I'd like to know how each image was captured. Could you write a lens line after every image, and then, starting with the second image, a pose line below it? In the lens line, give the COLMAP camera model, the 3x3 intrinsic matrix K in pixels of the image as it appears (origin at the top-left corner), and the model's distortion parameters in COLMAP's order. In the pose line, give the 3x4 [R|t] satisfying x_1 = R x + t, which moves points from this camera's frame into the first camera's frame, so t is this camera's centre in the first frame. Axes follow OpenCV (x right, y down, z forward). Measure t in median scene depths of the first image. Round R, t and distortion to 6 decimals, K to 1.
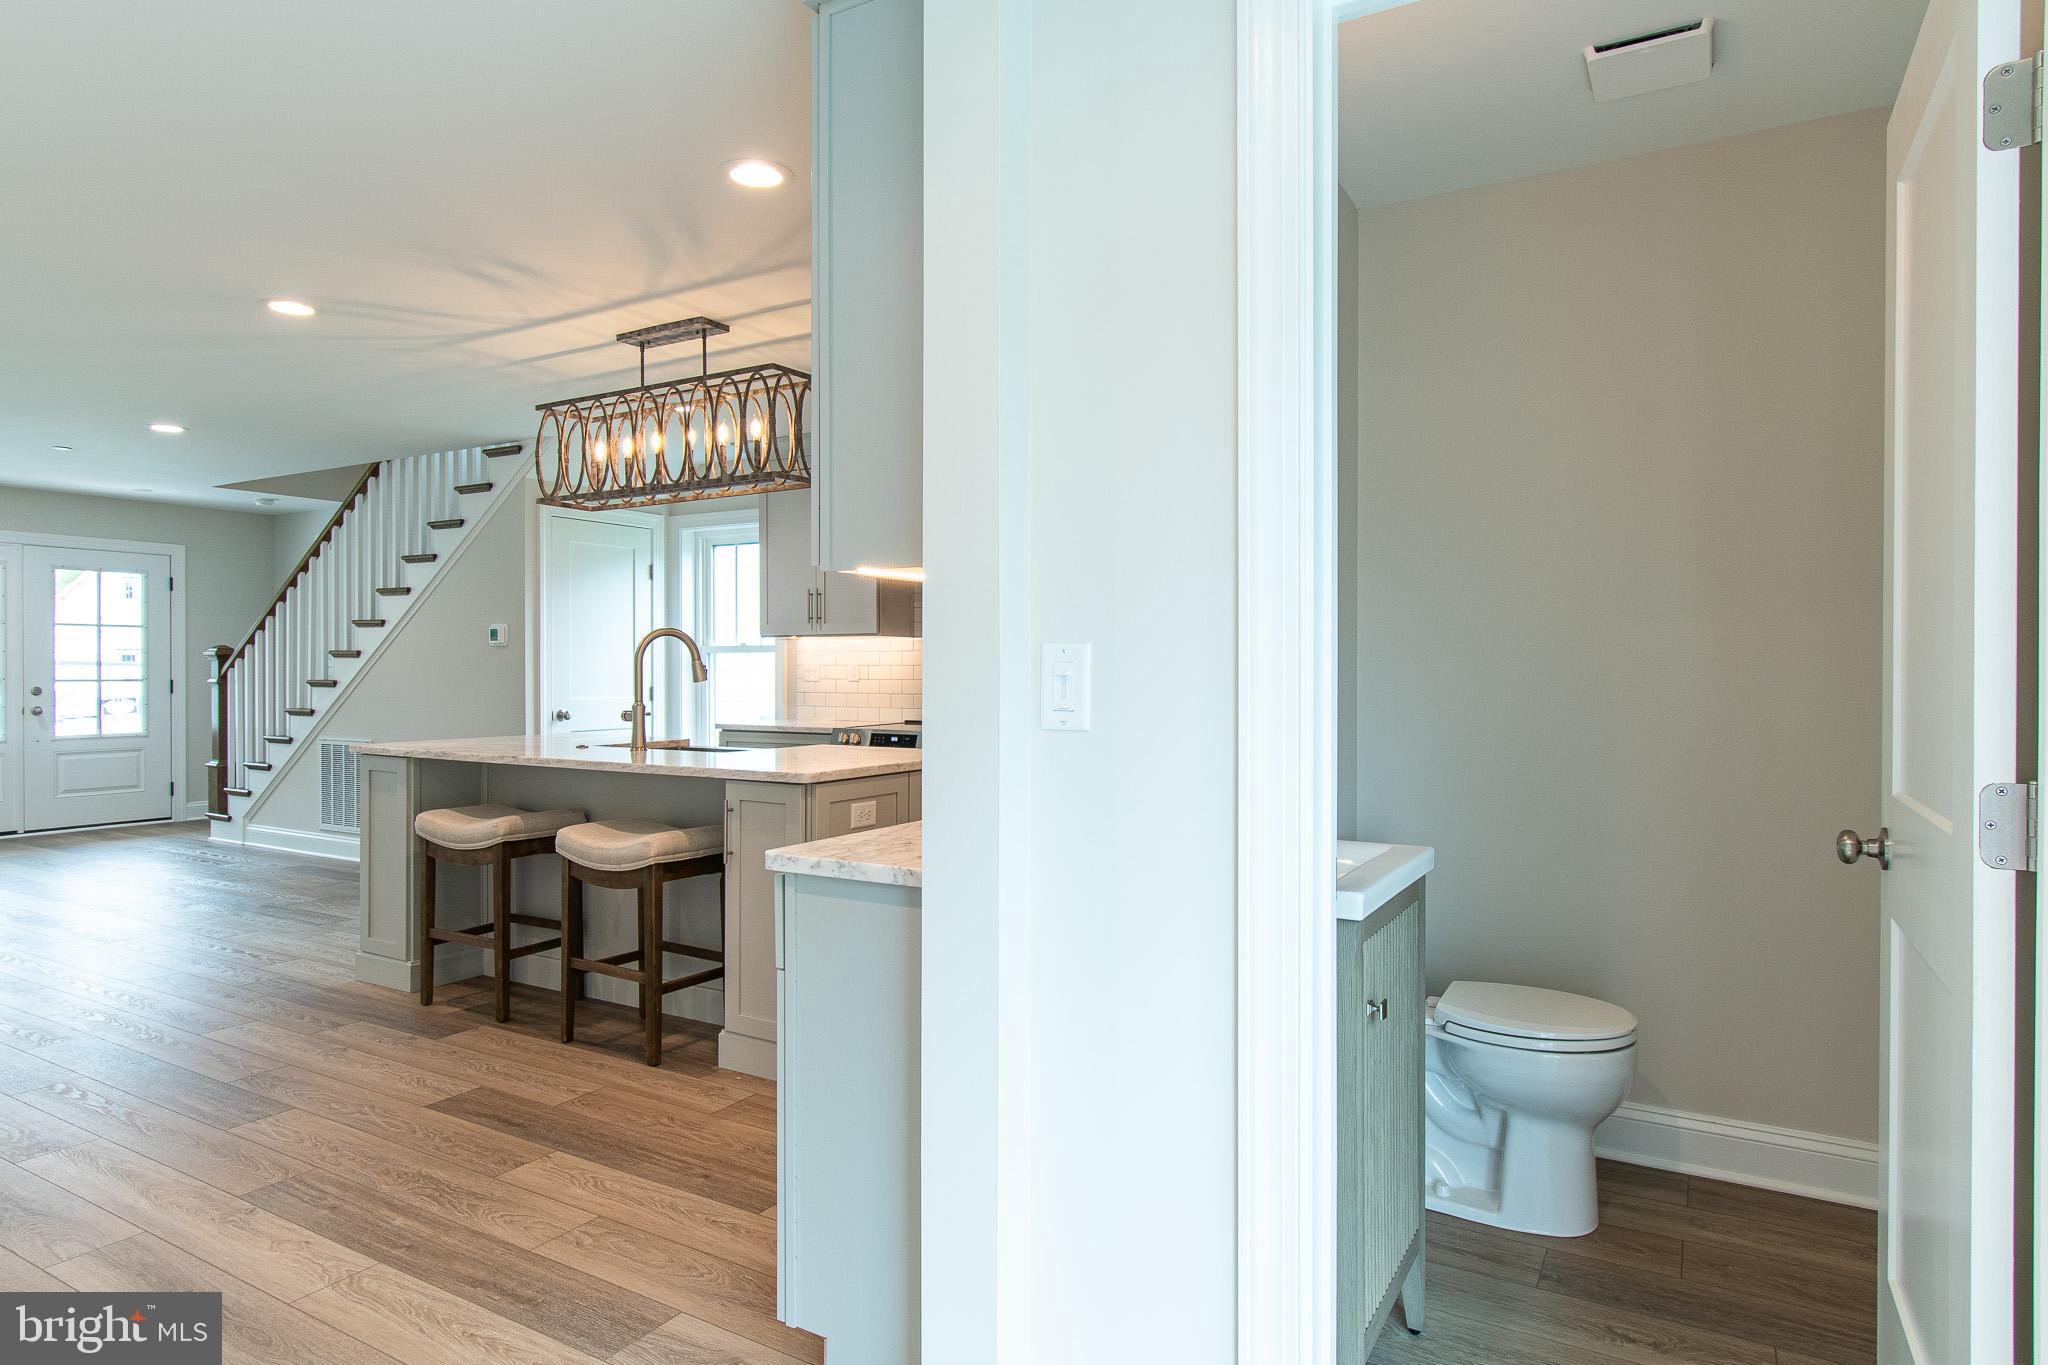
lens RADIAL K [[1159.7, 0, 1024.9], [0, 1159.7, 679.4], [0, 0, 1]] dist [0.002815, -0.003194]
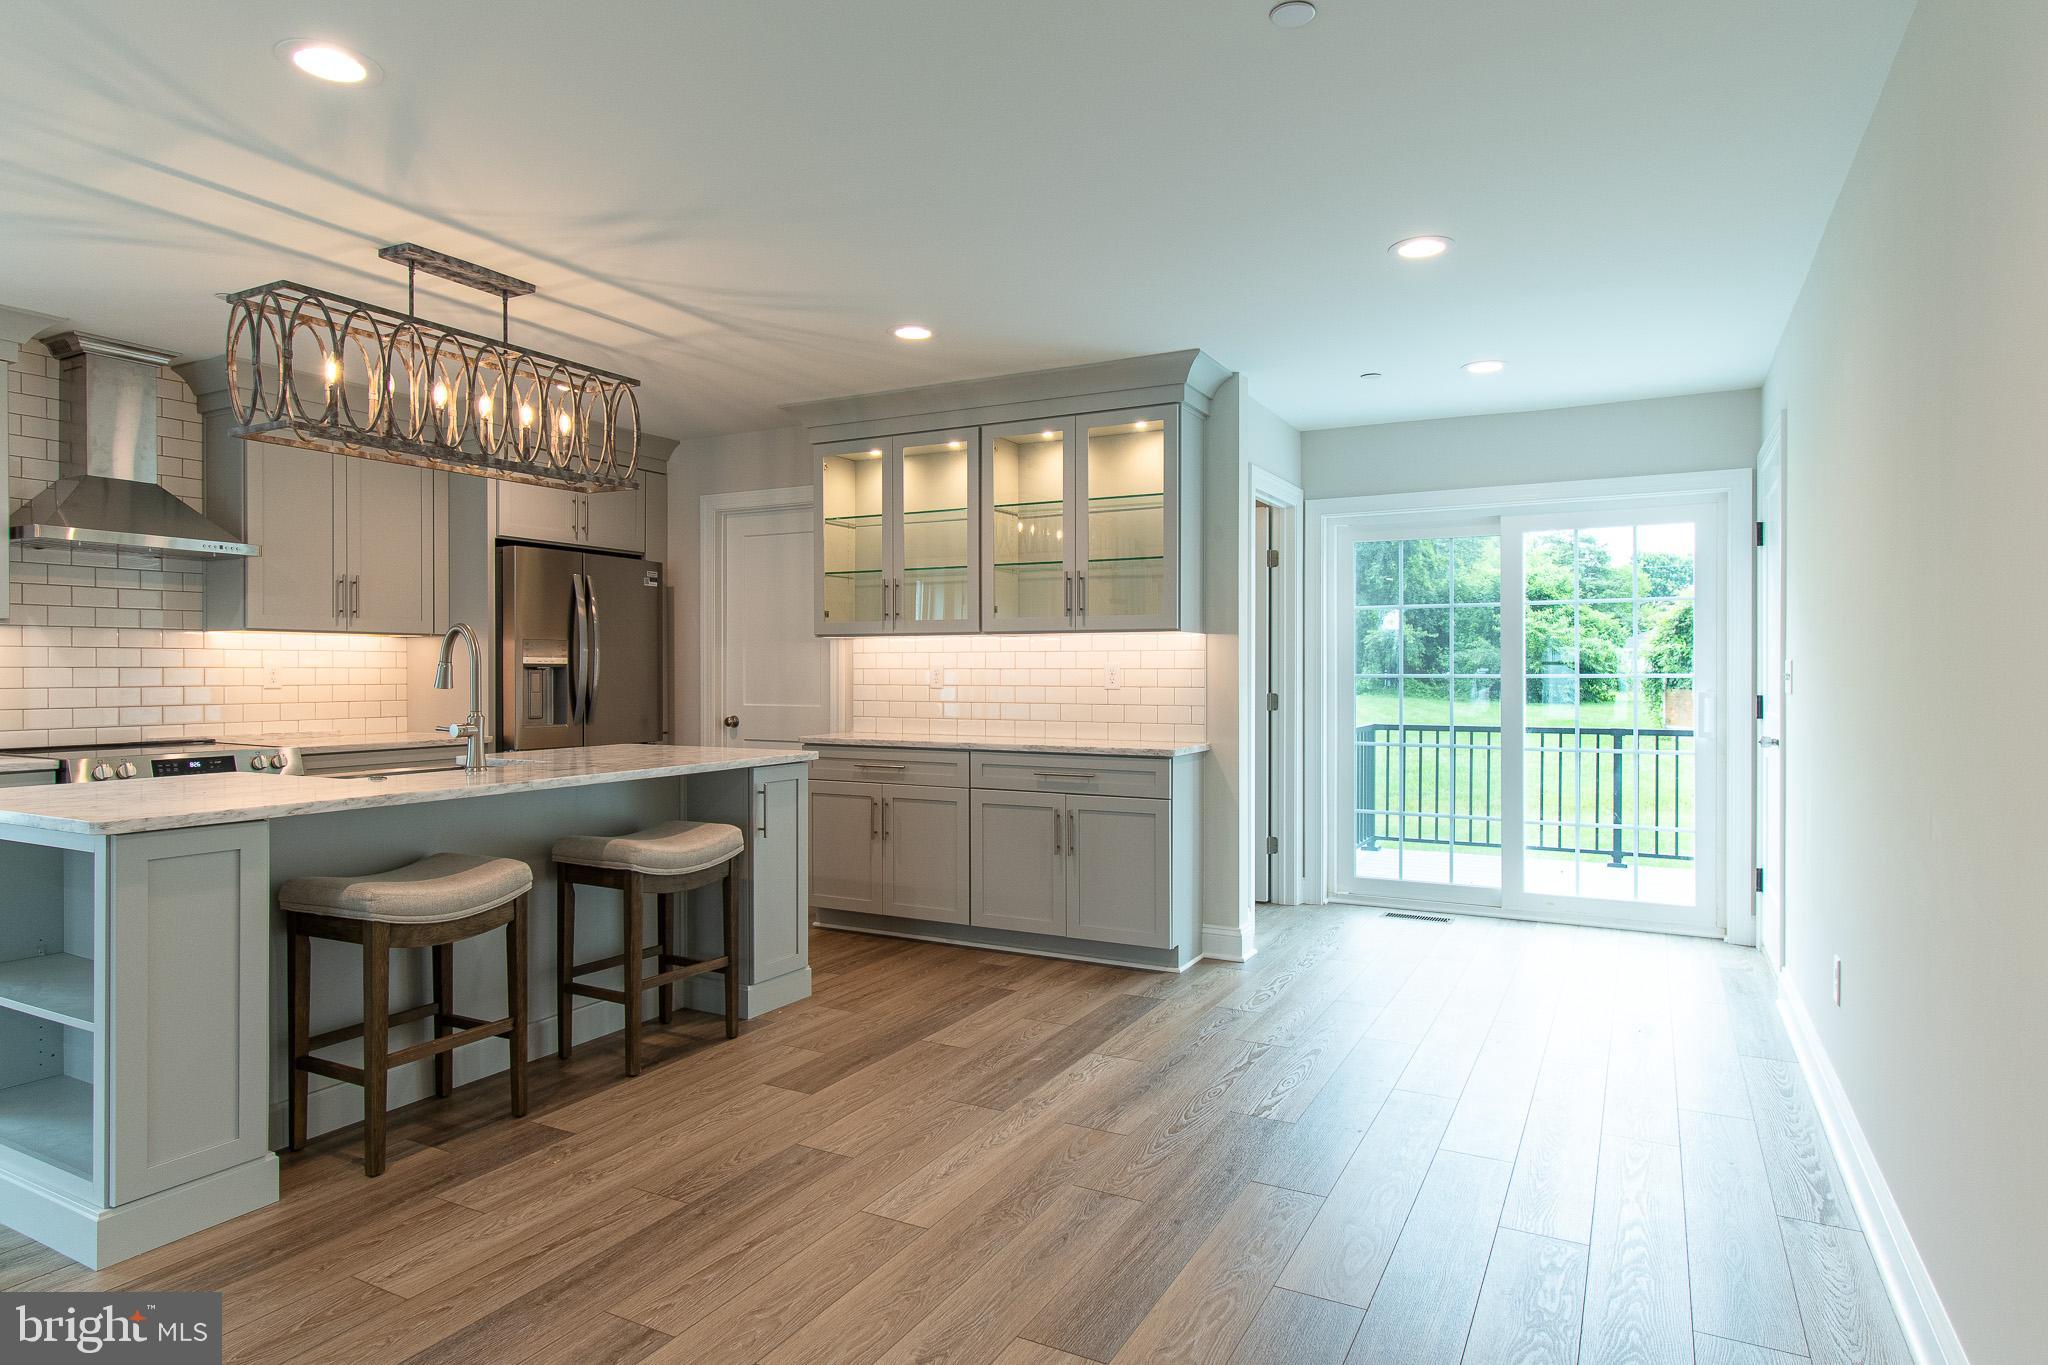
lens RADIAL K [[1159.7, 0, 1024.2], [0, 1159.7, 678.2], [0, 0, 1]] dist [0.002815, -0.003194]
pose [[-0.035260, -0.008324, 0.999344, -1.108218], [0.009715, 0.999915, 0.008671, -0.007945], [-0.999331, 0.010014, -0.035176, 0.599226]]
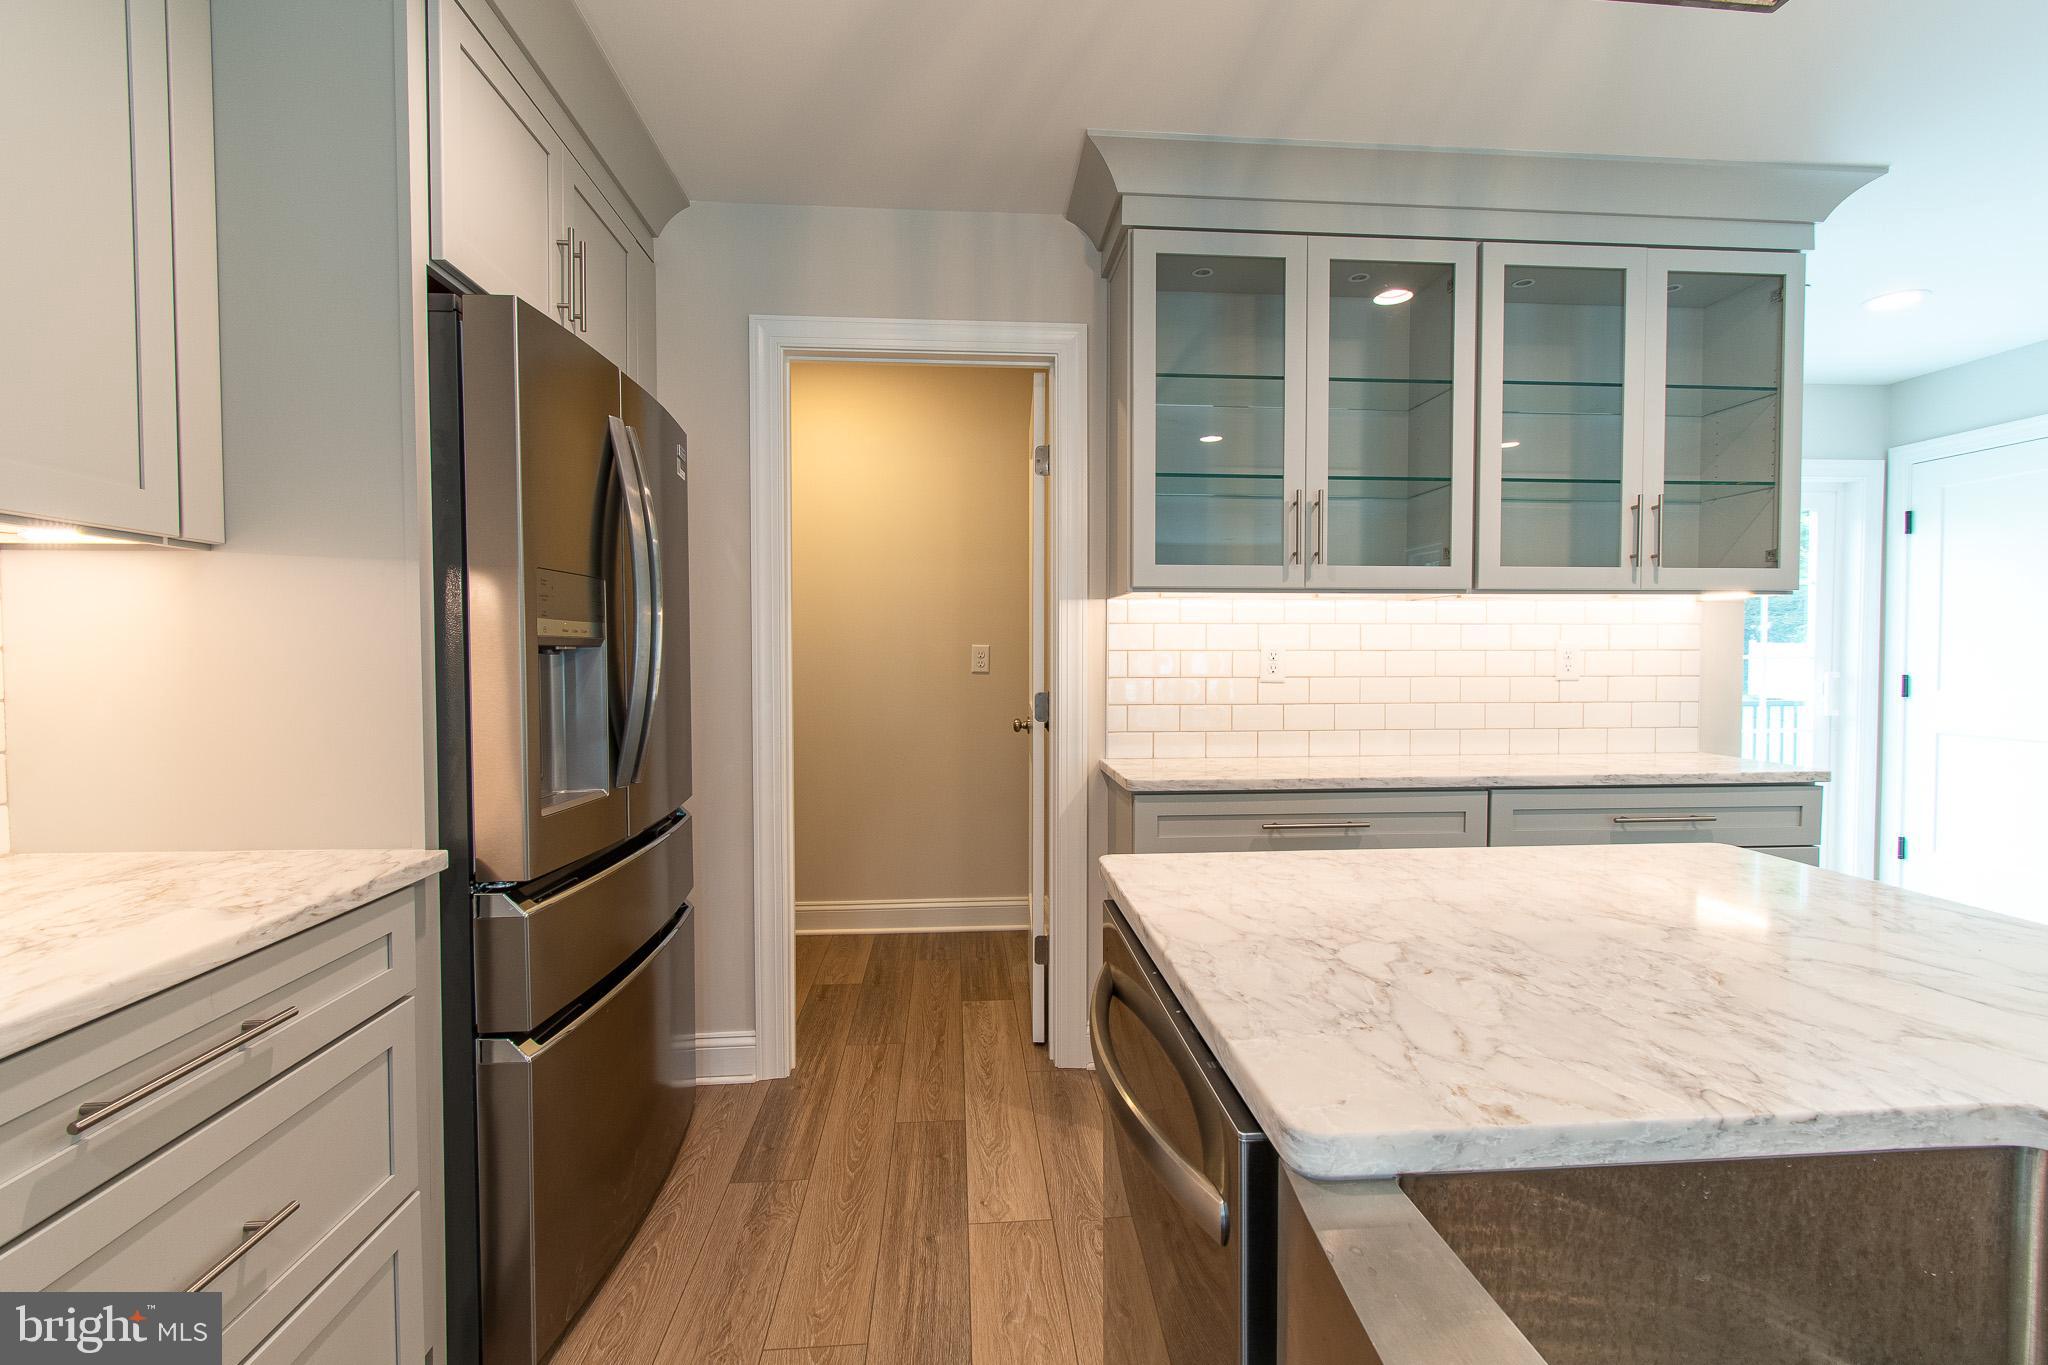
lens RADIAL K [[902.0, 0, 1021.7], [0, 902.0, 677.5], [0, 0, 1]] dist [0.000119, 0.000252]
pose [[-0.567984, -0.024802, 0.822666, -0.259362], [0.008565, 0.999314, 0.036041, -0.013308], [-0.822995, 0.027517, -0.567382, 1.121115]]
